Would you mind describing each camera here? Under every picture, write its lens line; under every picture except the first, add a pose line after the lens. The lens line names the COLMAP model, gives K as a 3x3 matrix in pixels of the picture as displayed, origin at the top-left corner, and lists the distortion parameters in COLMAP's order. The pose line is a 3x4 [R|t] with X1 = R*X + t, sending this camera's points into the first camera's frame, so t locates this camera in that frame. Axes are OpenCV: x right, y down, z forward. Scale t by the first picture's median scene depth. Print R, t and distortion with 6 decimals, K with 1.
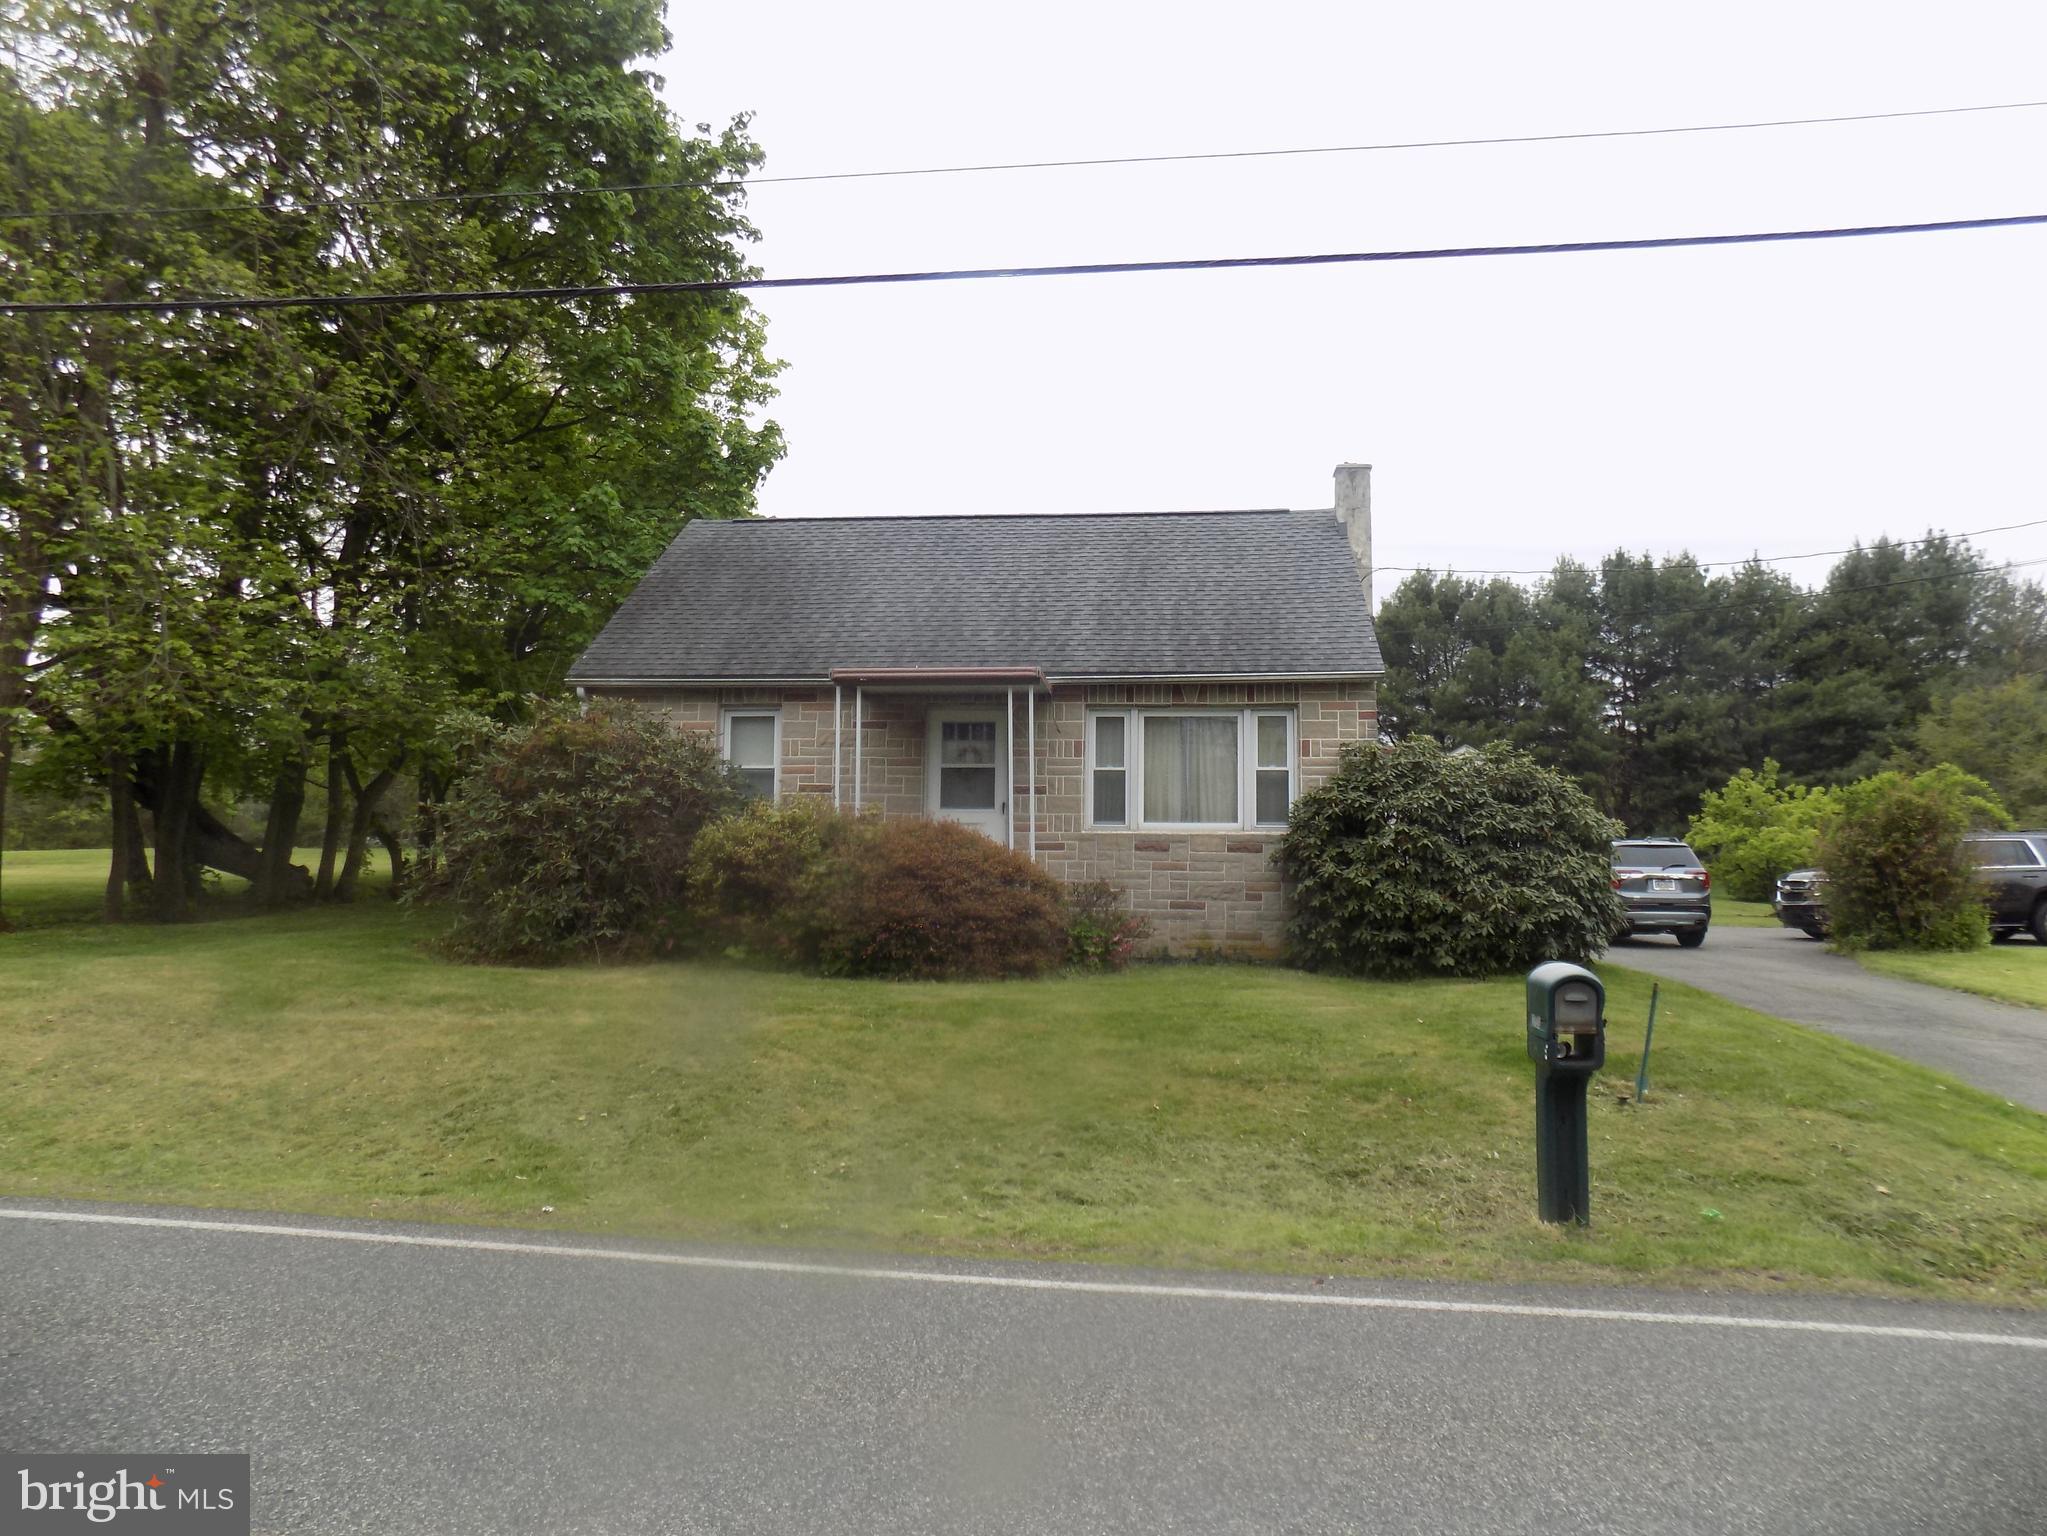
lens RADIAL K [[1371.8, 0, 1019.4], [0, 1371.8, 776.5], [0, 0, 1]] dist [-0.024257, 0.009725]
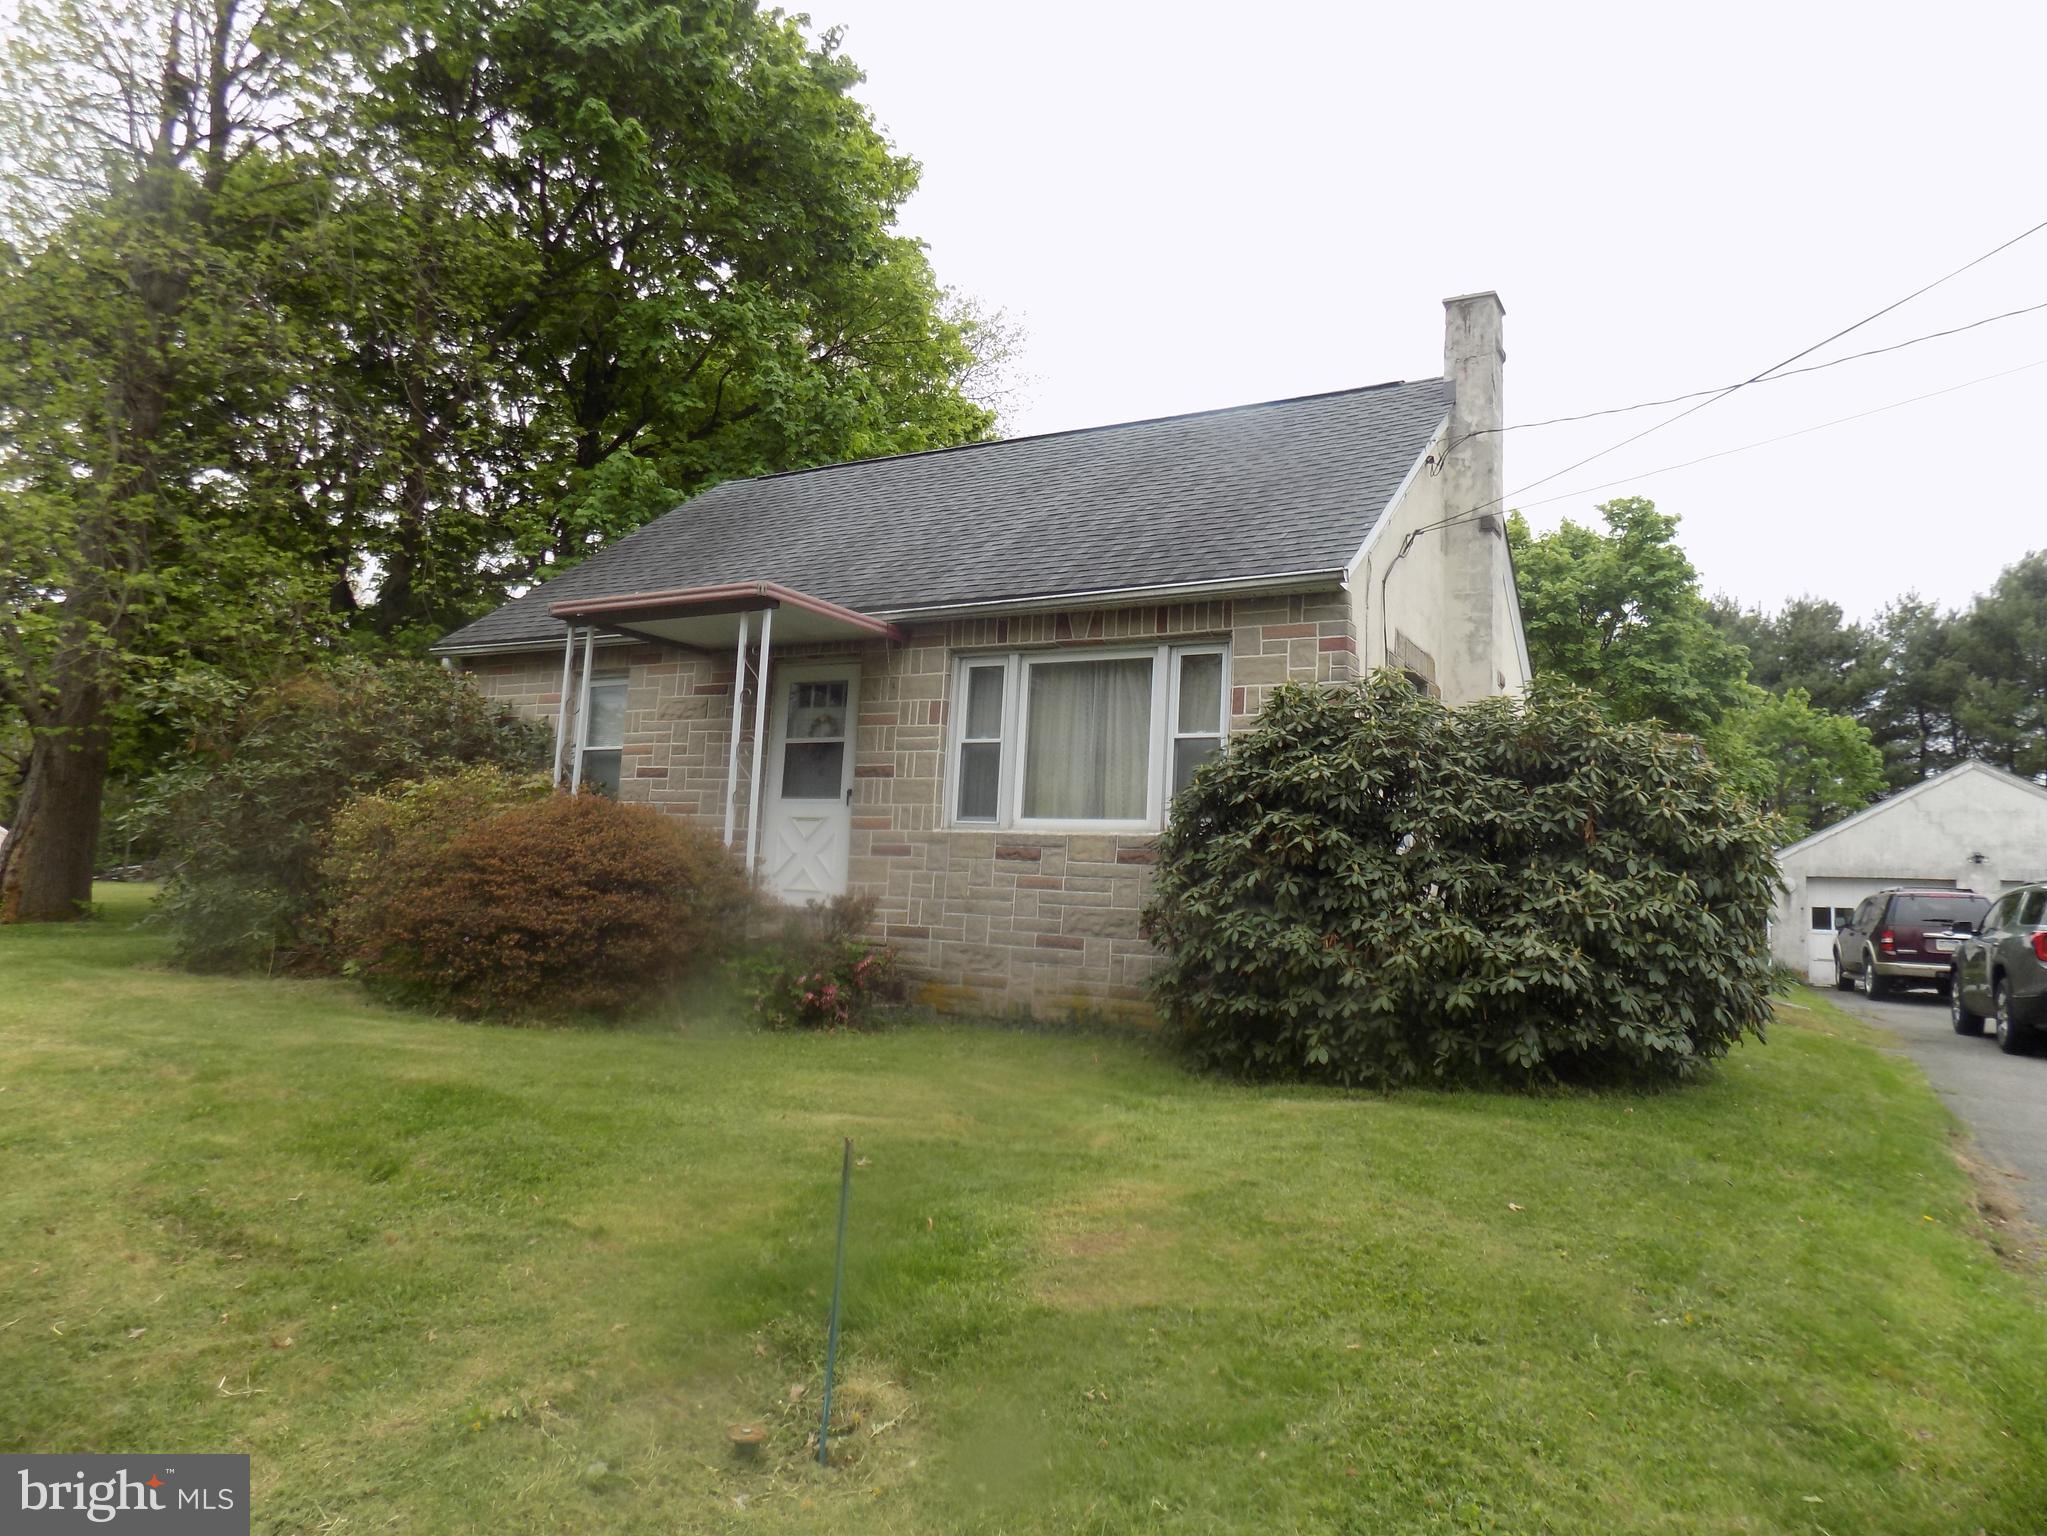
lens RADIAL K [[1371.8, 0, 1024.0], [0, 1371.8, 759.3], [0, 0, 1]] dist [-0.024257, 0.009725]
pose [[0.917404, -0.010072, -0.397830, 0.365428], [-0.009756, 0.998810, -0.047786, 0.037093], [0.397838, 0.047720, 0.916214, 0.378660]]
